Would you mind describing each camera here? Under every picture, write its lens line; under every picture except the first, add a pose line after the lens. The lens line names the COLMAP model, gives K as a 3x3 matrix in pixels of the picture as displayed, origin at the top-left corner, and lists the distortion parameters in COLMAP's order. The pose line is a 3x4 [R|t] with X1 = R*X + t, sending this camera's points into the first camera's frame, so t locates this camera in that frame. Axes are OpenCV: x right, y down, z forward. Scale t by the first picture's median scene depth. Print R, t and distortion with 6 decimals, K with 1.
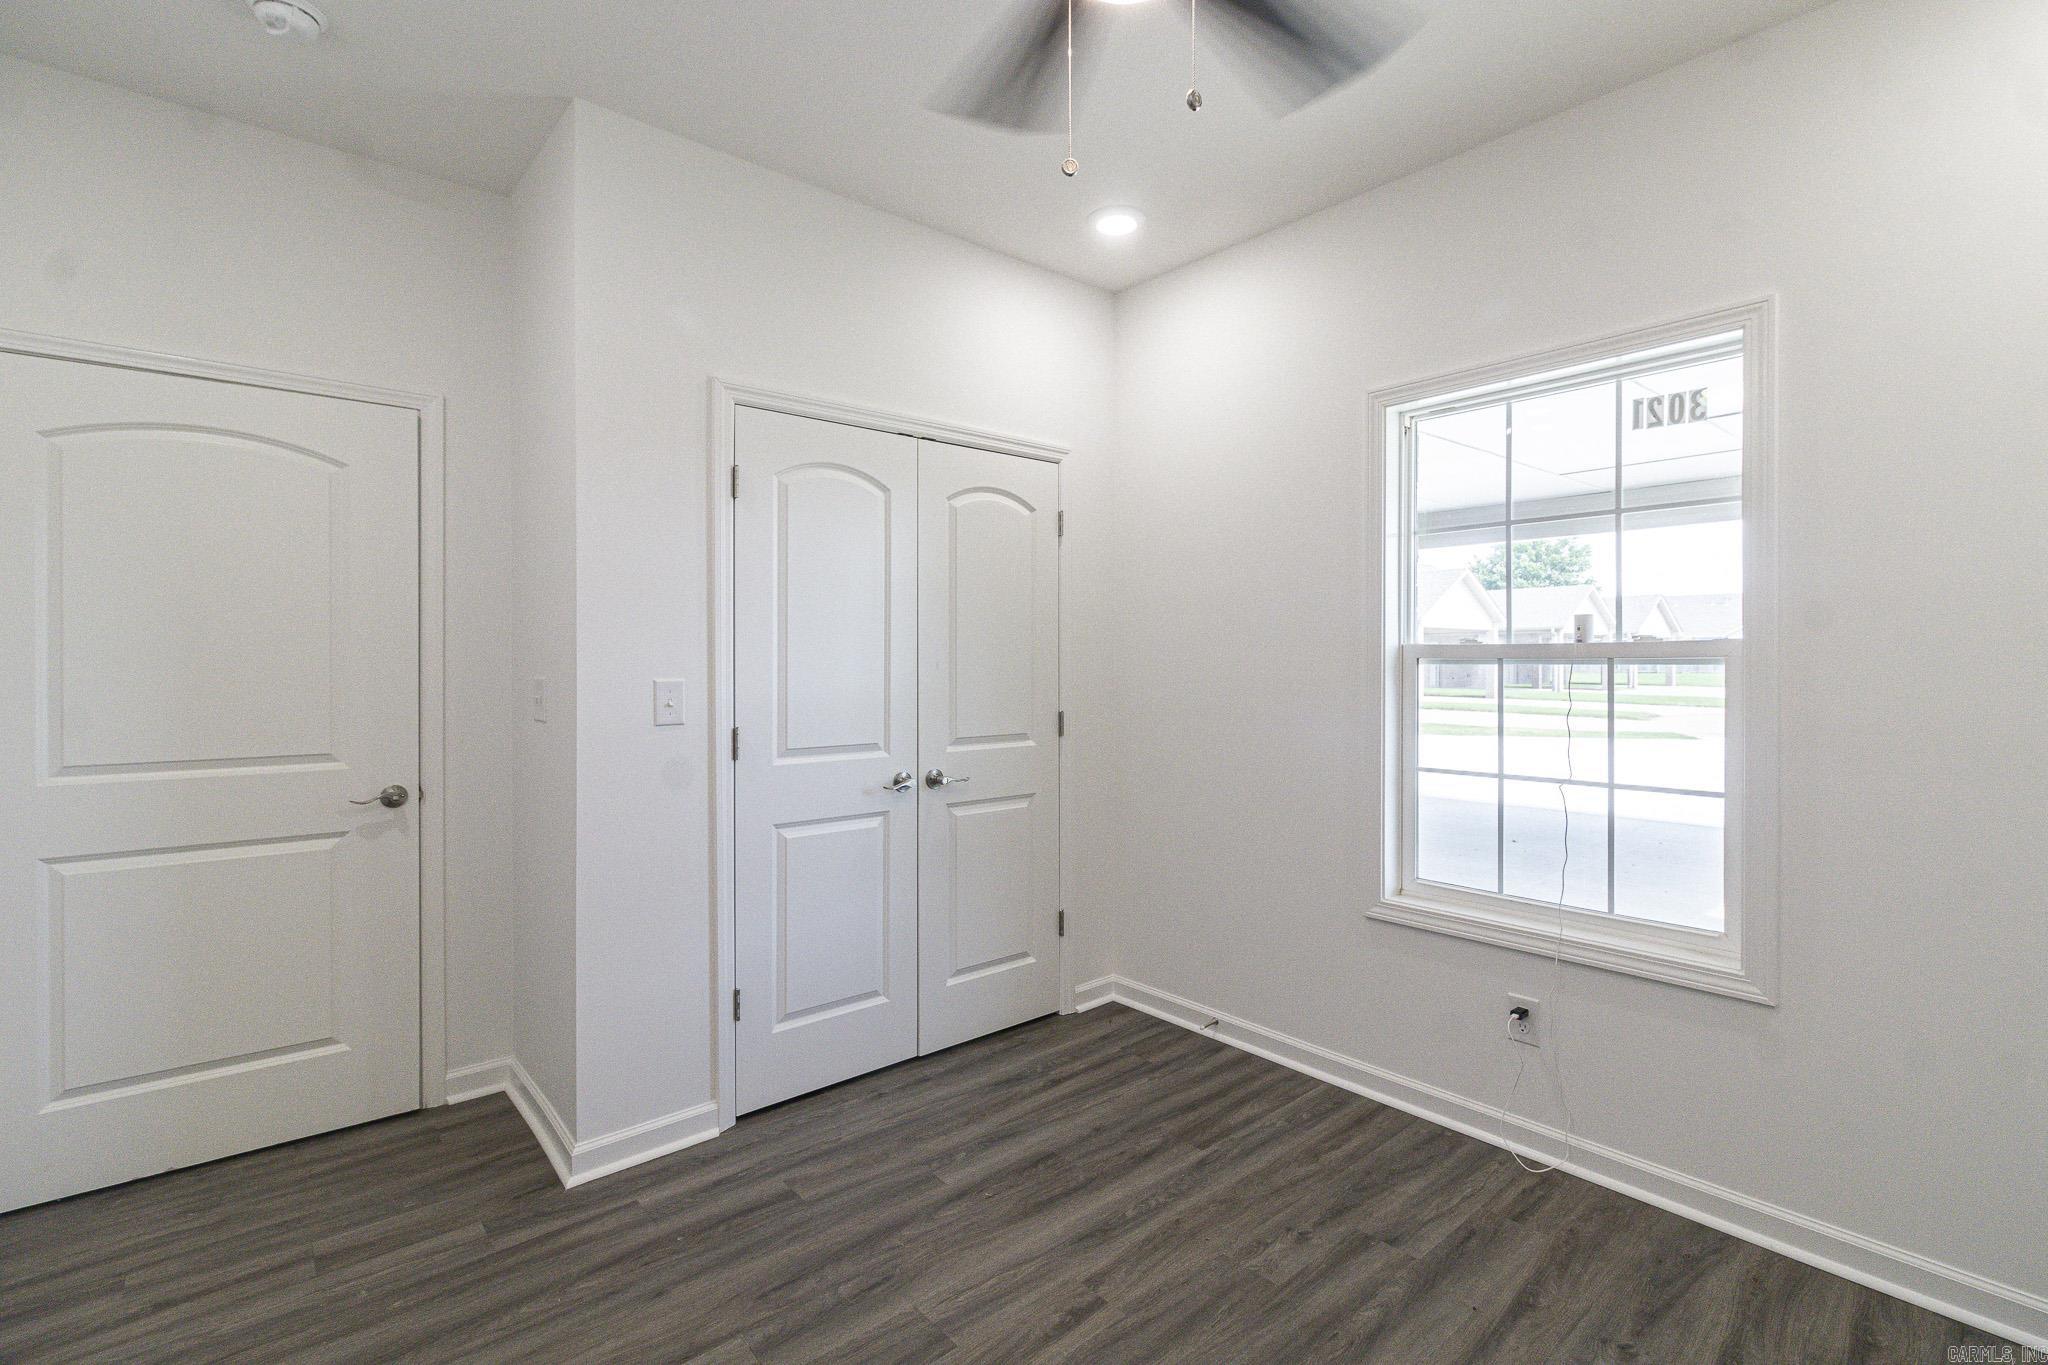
lens RADIAL K [[965.6, 0, 1033.4], [0, 965.6, 676.6], [0, 0, 1]] dist [-0.000489, 0.000164]
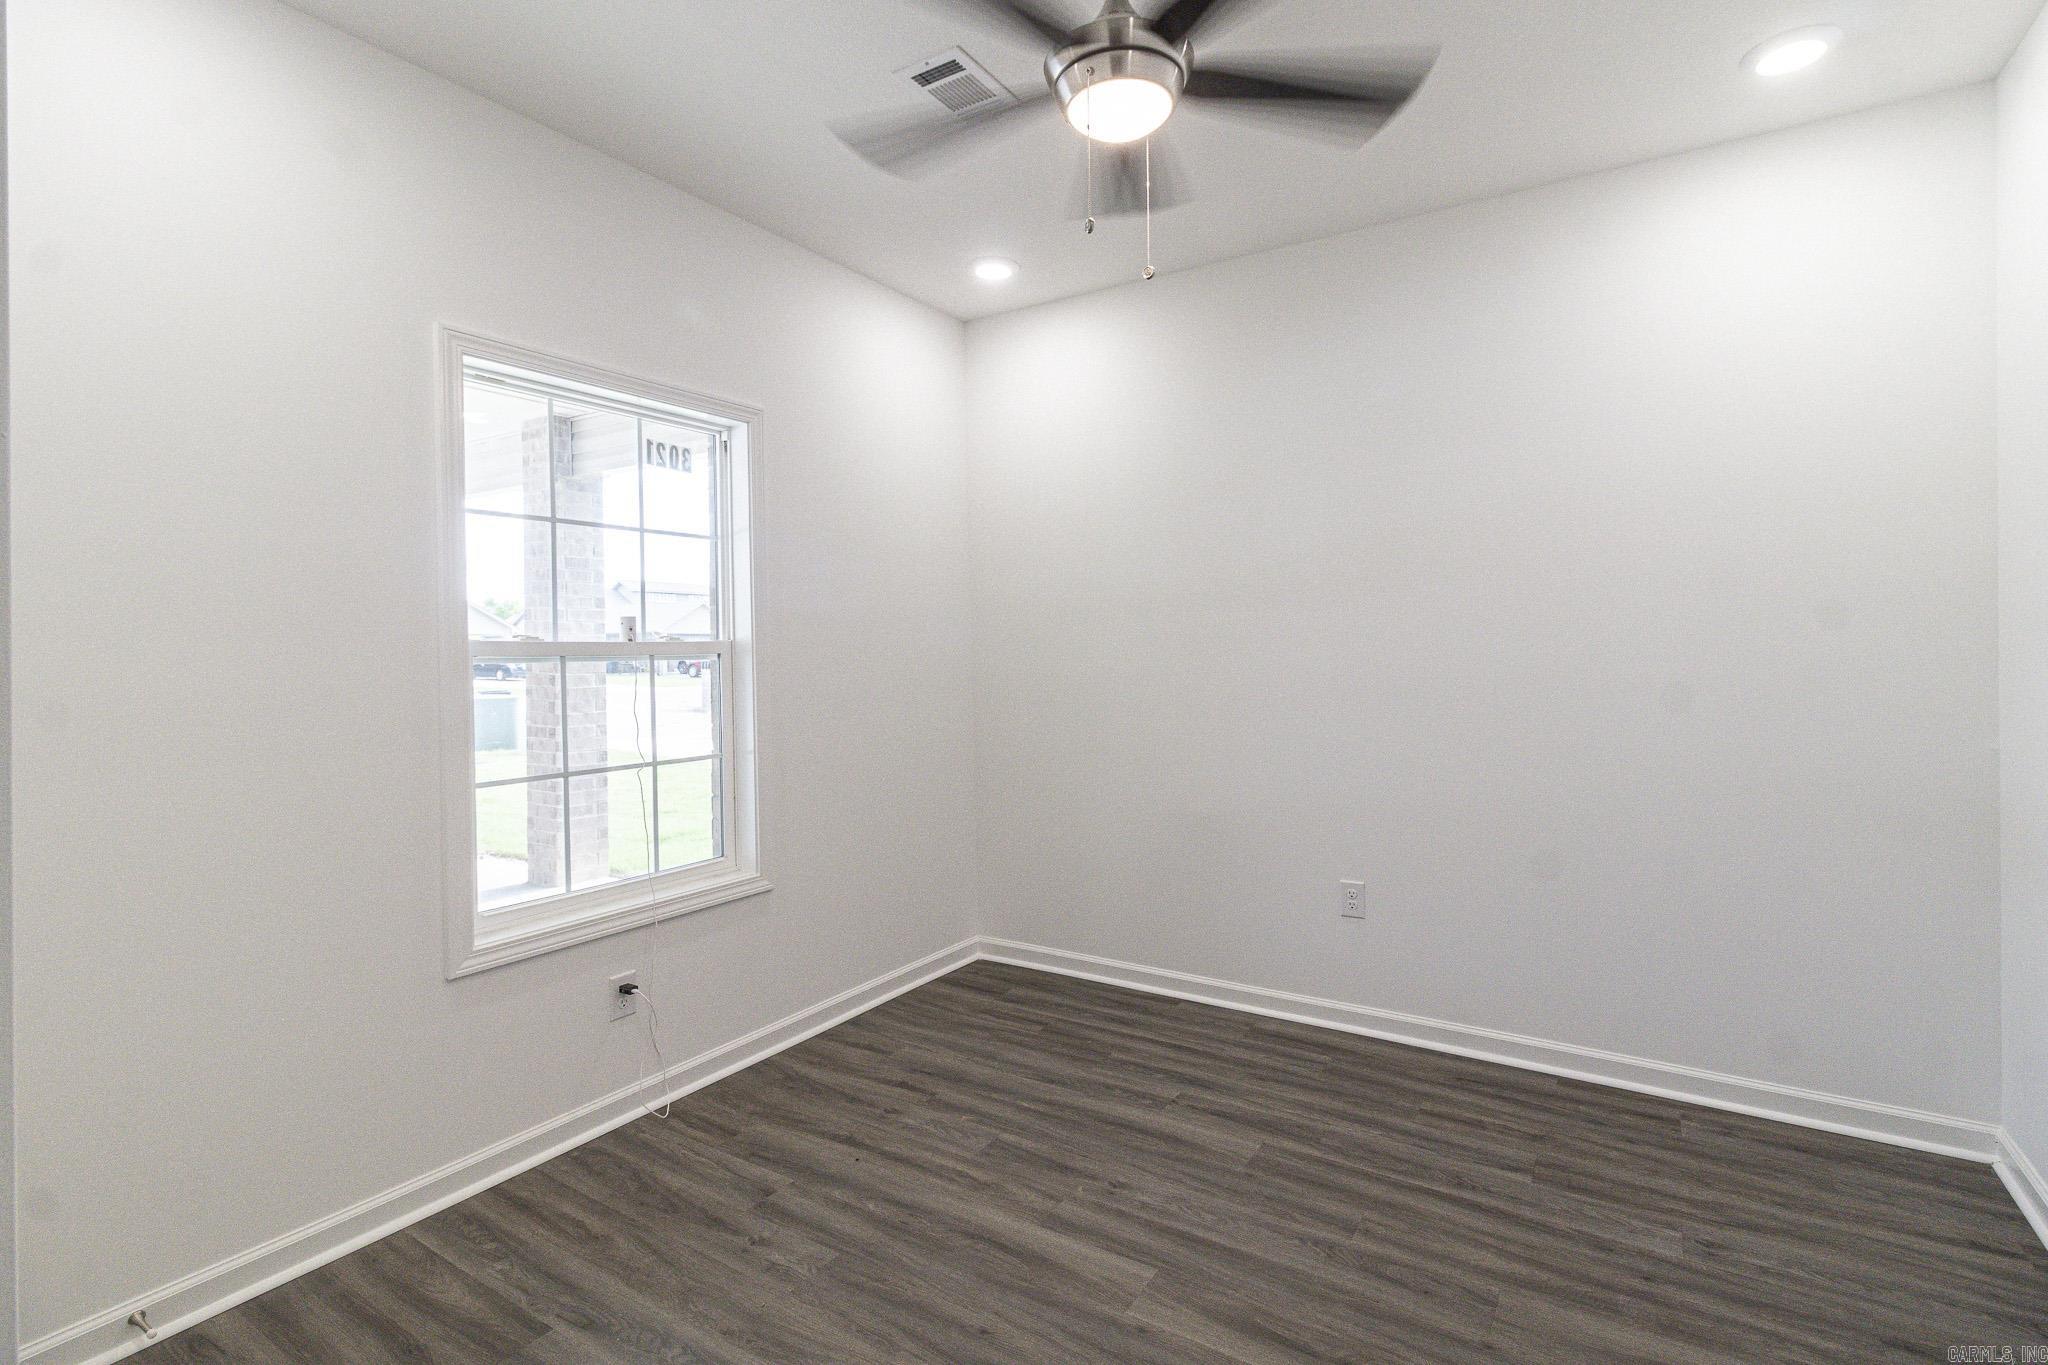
lens RADIAL K [[965.6, 0, 1033.4], [0, 965.6, 676.6], [0, 0, 1]] dist [-0.000489, 0.000164]
pose [[-0.294016, -0.021651, 0.955555, -0.658303], [0.028293, 0.999108, 0.031344, -0.017212], [-0.955382, 0.036251, -0.293141, 0.899784]]
